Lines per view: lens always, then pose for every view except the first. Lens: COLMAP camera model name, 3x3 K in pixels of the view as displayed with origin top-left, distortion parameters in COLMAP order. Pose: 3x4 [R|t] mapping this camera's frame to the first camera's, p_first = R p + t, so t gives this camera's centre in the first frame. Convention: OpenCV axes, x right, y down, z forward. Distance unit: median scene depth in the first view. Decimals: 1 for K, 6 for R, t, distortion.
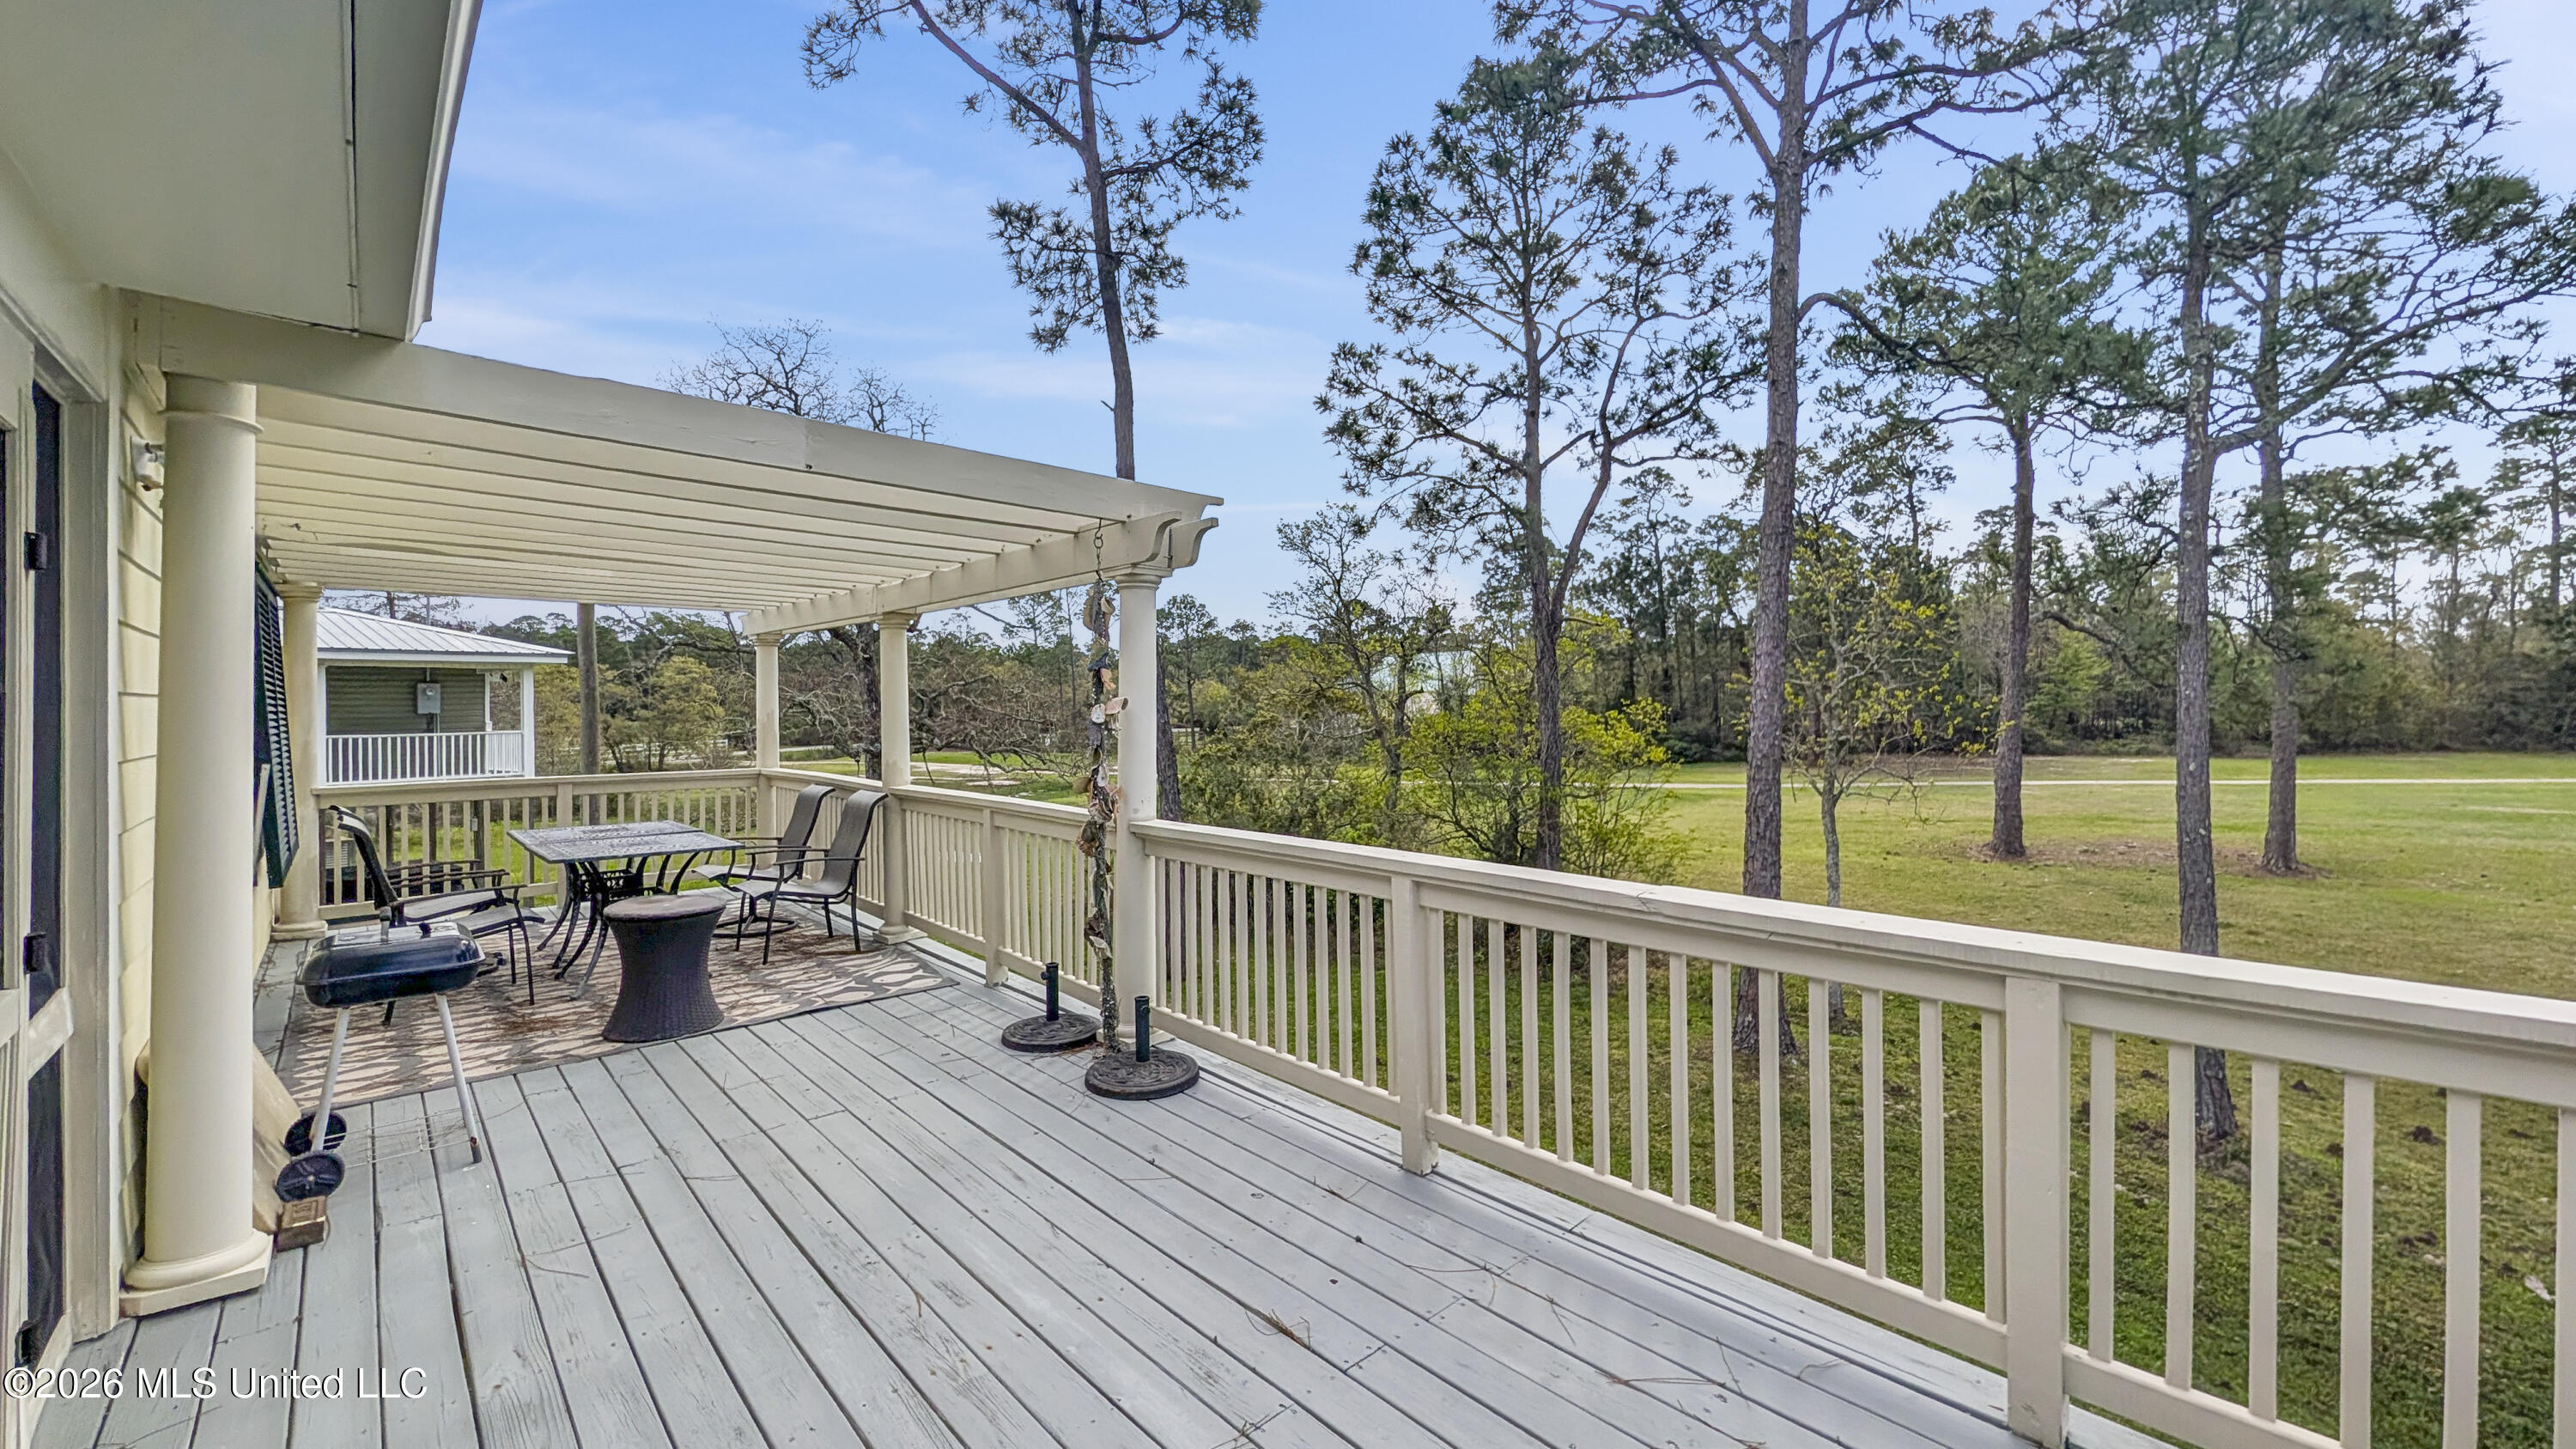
lens RADIAL K [[1011.2, 0, 1289.5], [0, 1011.2, 691.1], [0, 0, 1]] dist [-0.002590, -0.000514]
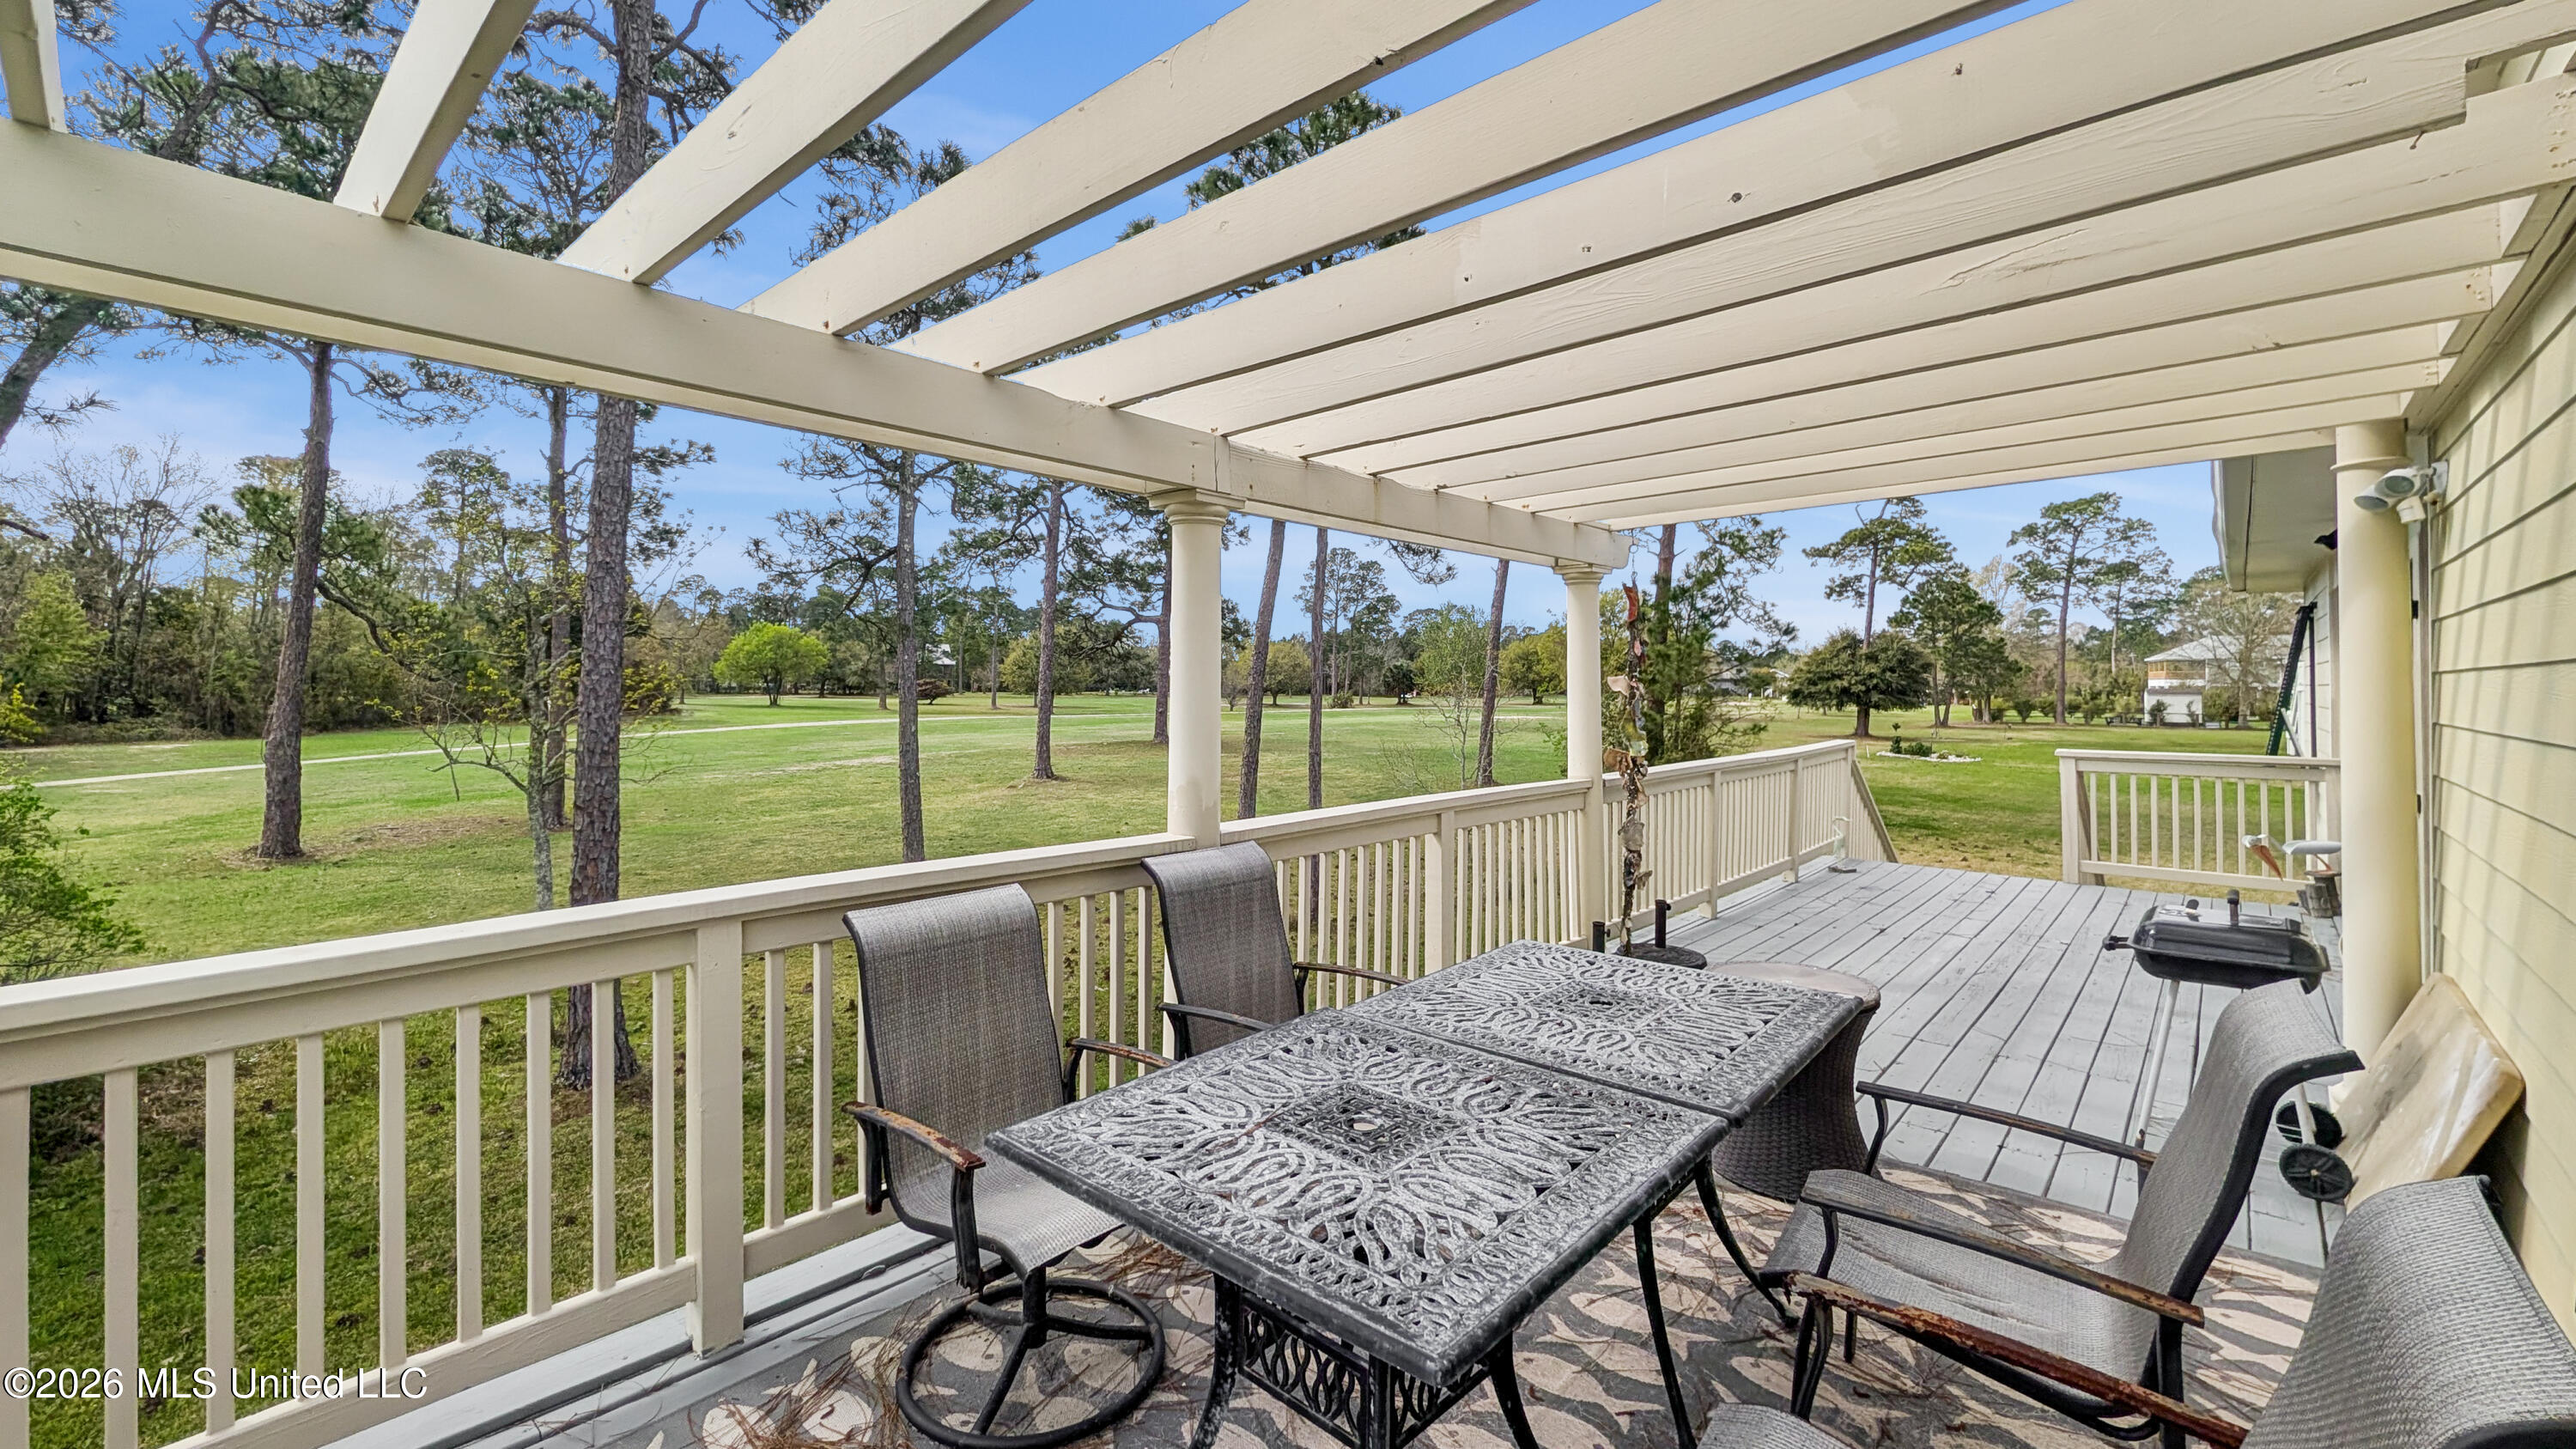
lens RADIAL K [[1060.5, 0, 1223.1], [0, 1060.5, 667.2], [0, 0, 1]] dist [-0.012049, -0.000349]
pose [[-0.059350, 0.020538, 0.998026, -0.431766], [-0.018740, 0.999589, -0.021685, 0.009582], [-0.998061, -0.019990, -0.058941, 0.474867]]
